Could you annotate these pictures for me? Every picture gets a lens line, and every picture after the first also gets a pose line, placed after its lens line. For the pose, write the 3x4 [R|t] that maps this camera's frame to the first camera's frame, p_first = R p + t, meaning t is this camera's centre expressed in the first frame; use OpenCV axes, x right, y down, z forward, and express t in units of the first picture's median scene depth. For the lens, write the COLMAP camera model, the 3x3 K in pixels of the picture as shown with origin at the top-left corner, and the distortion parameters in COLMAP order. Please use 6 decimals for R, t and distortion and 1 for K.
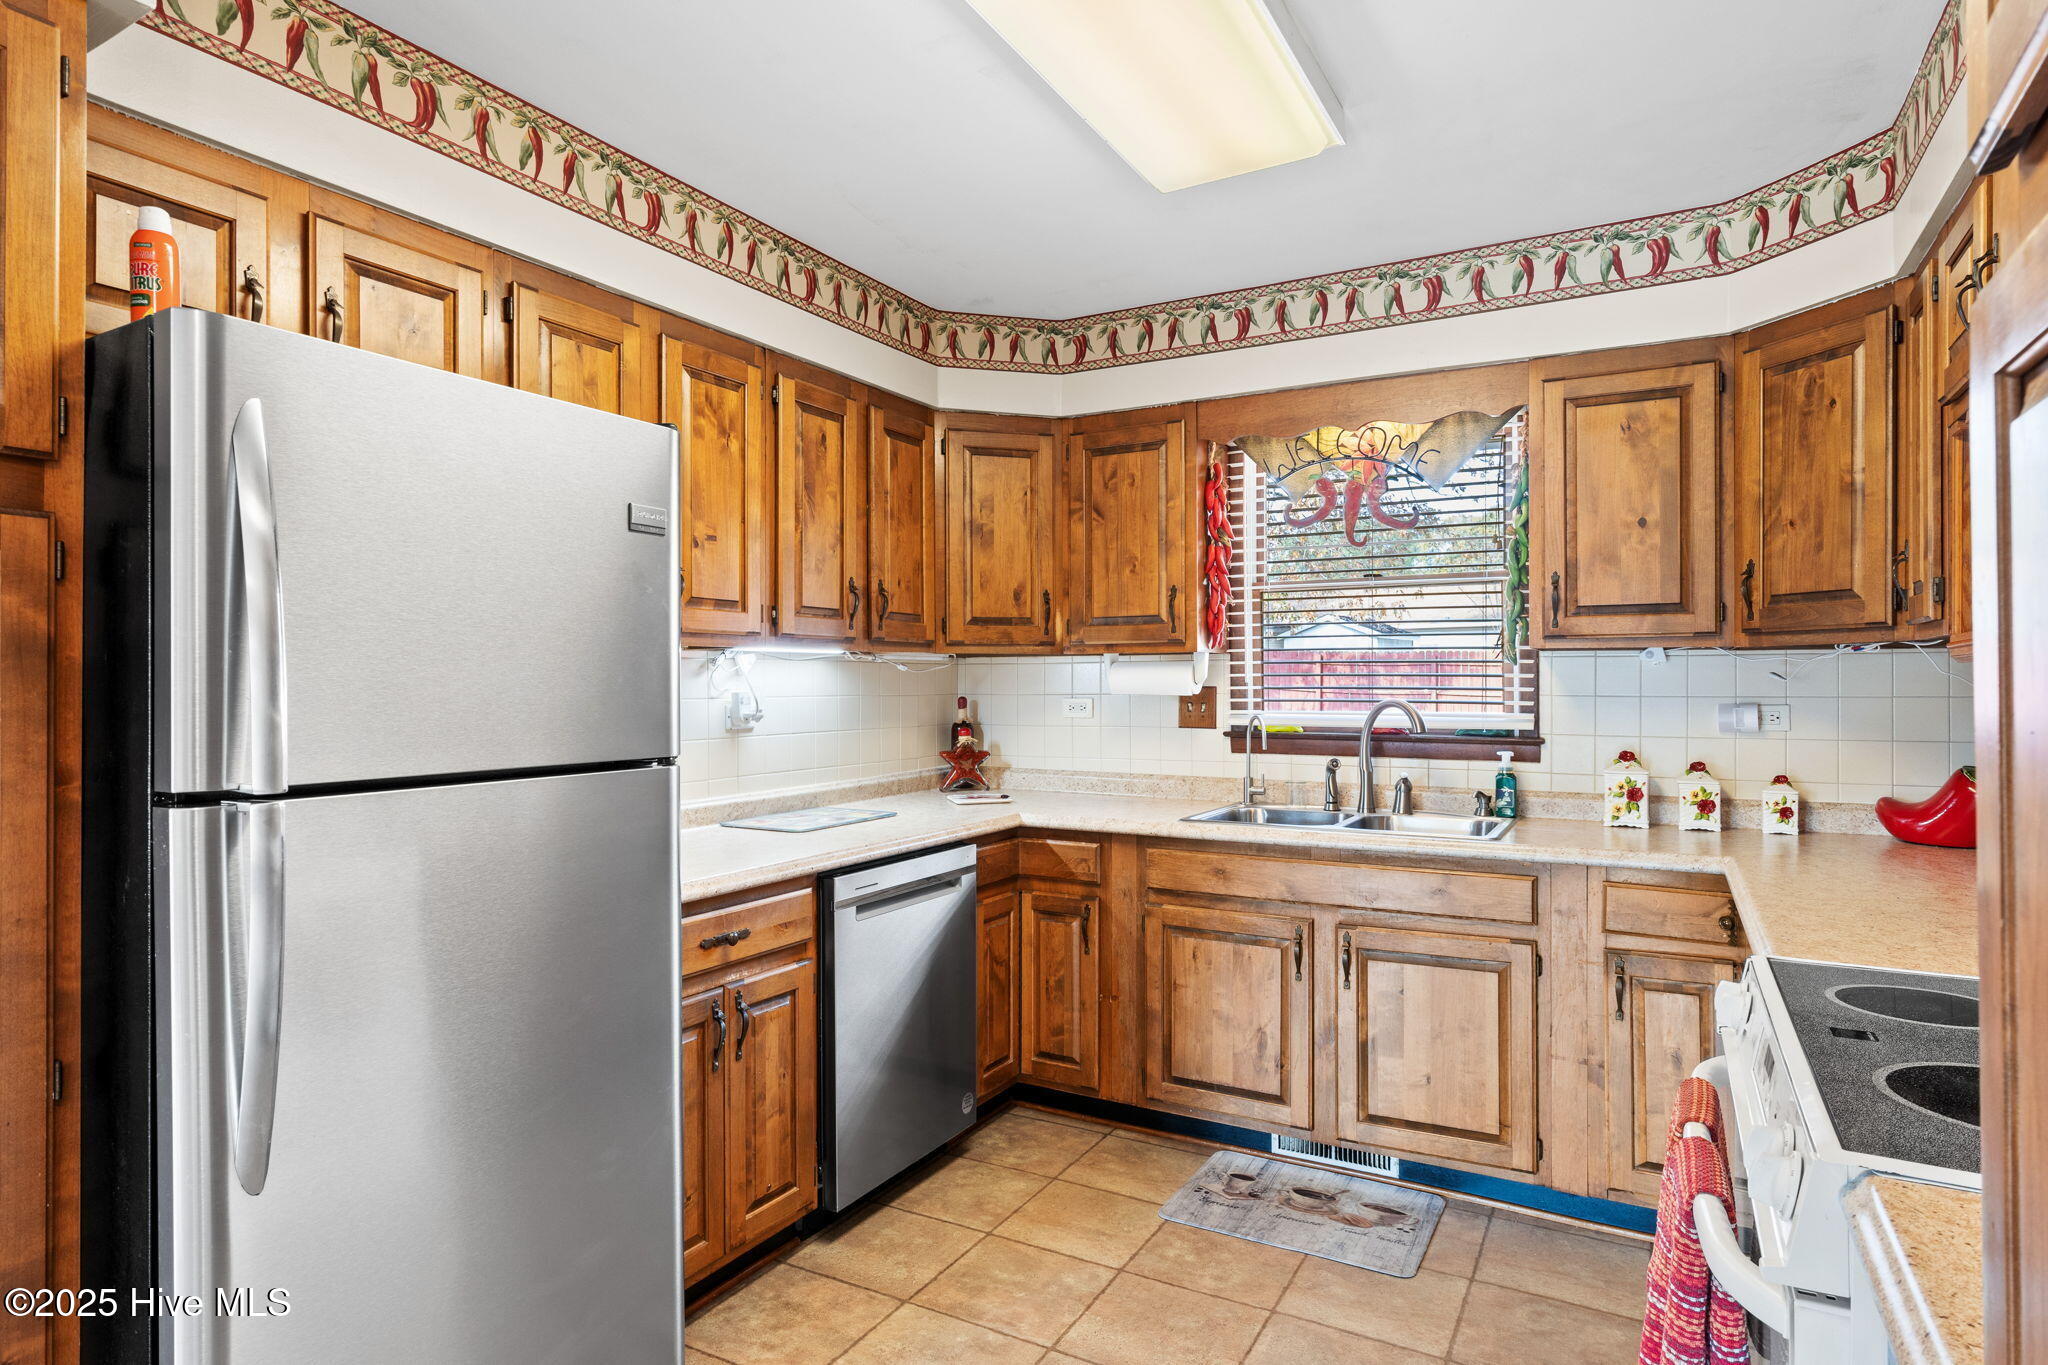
lens RADIAL K [[1103.9, 0, 1009.3], [0, 1103.9, 680.4], [0, 0, 1]] dist [-0.006649, 0.001940]
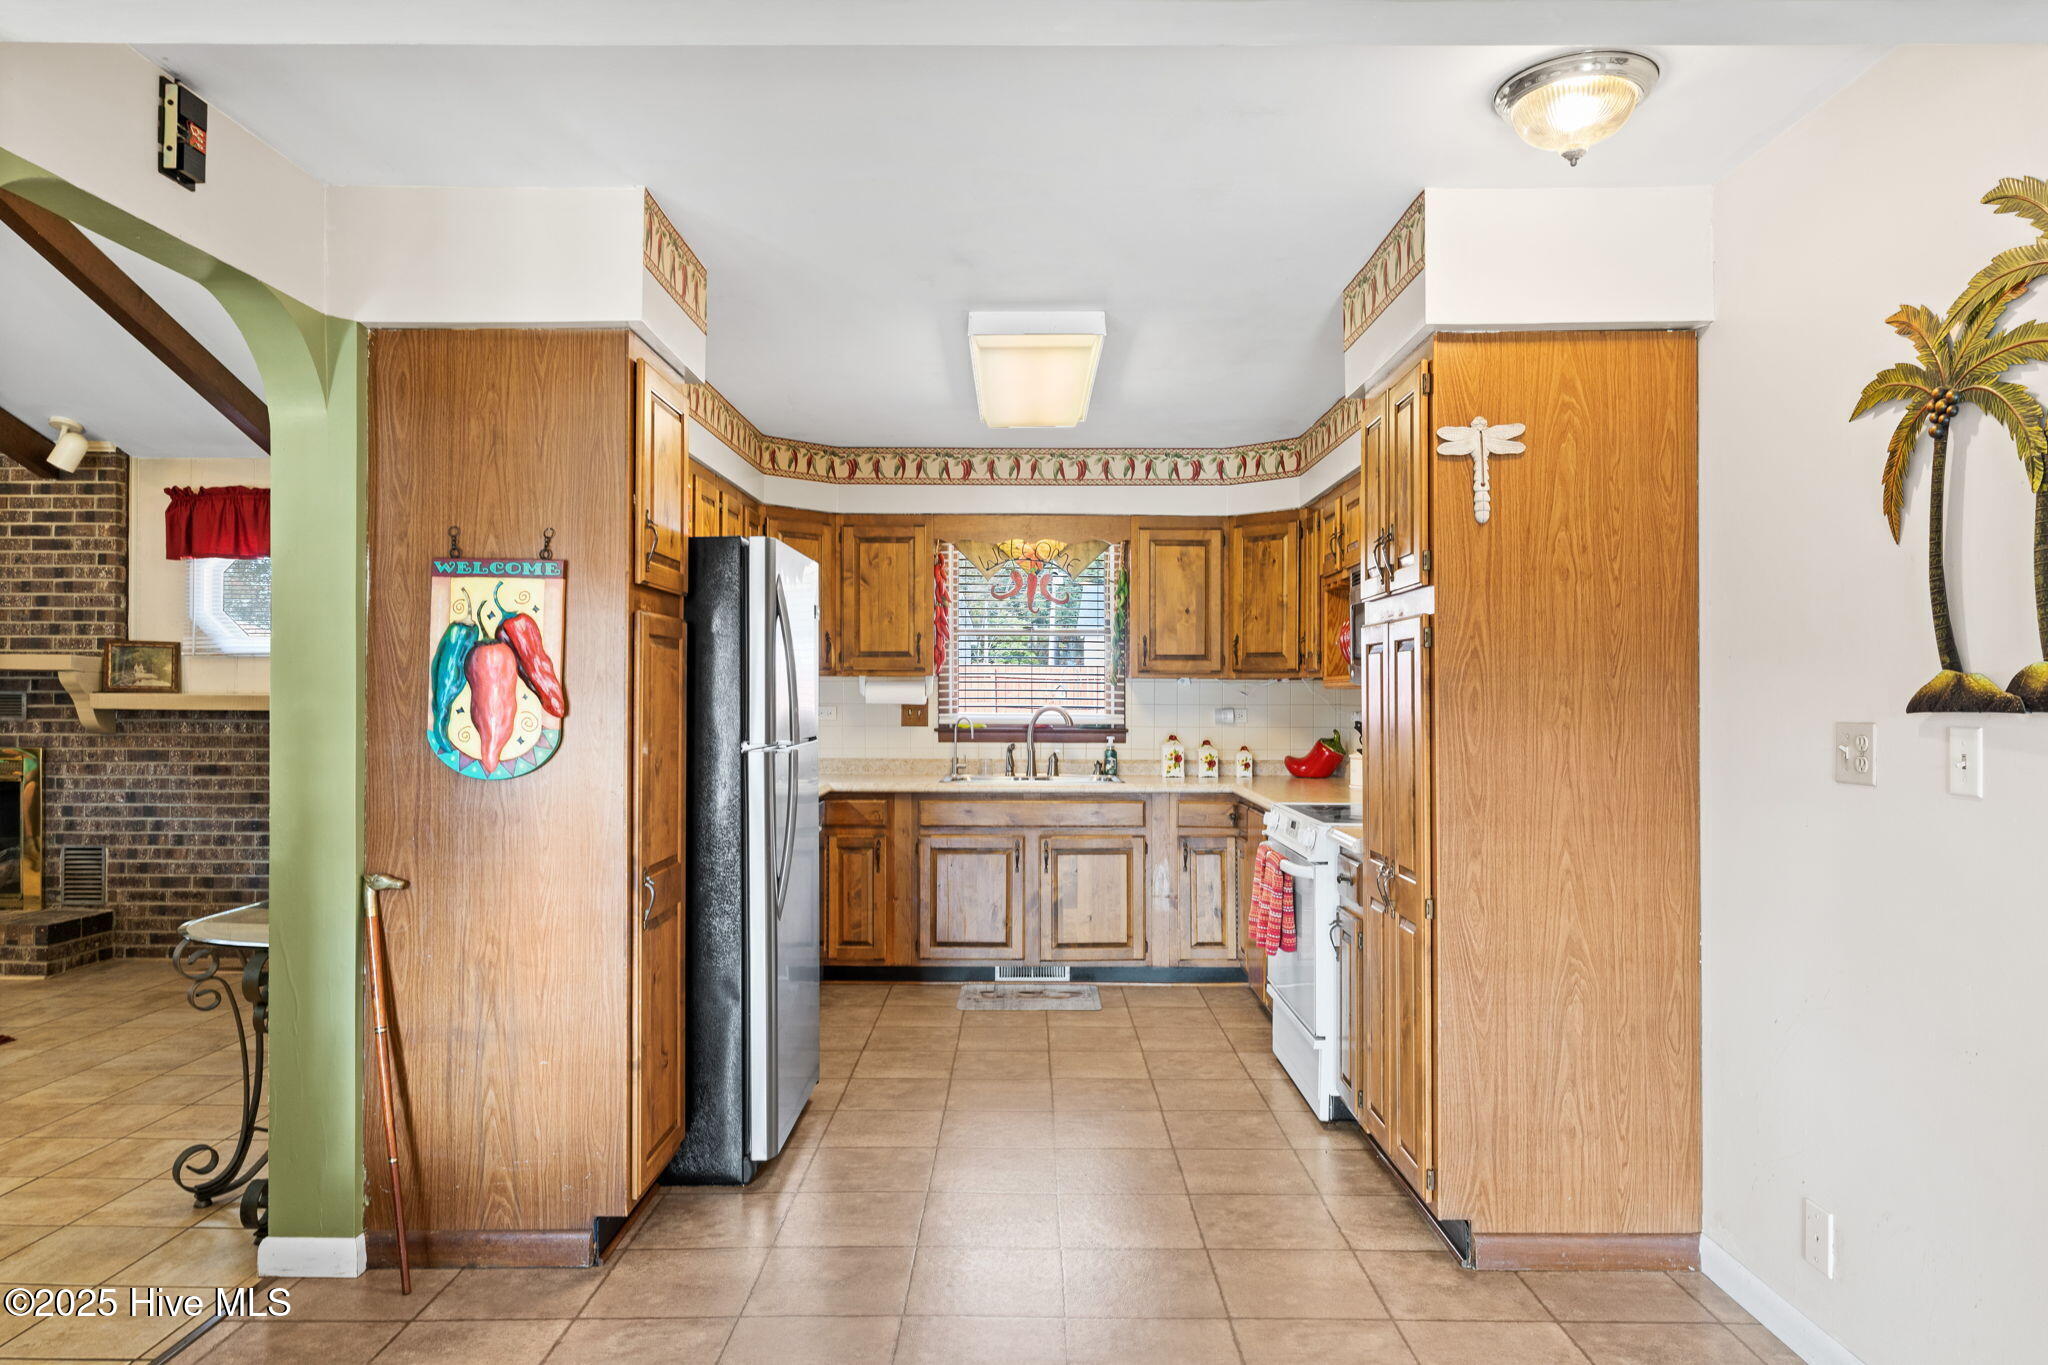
lens RADIAL K [[1103.9, 0, 1009.3], [0, 1103.9, 680.4], [0, 0, 1]] dist [-0.006649, 0.001940]
pose [[0.892094, 0.009237, 0.451756, -0.495485], [-0.005142, 0.999934, -0.010291, -0.004859], [-0.451821, 0.006857, 0.892082, -0.488539]]
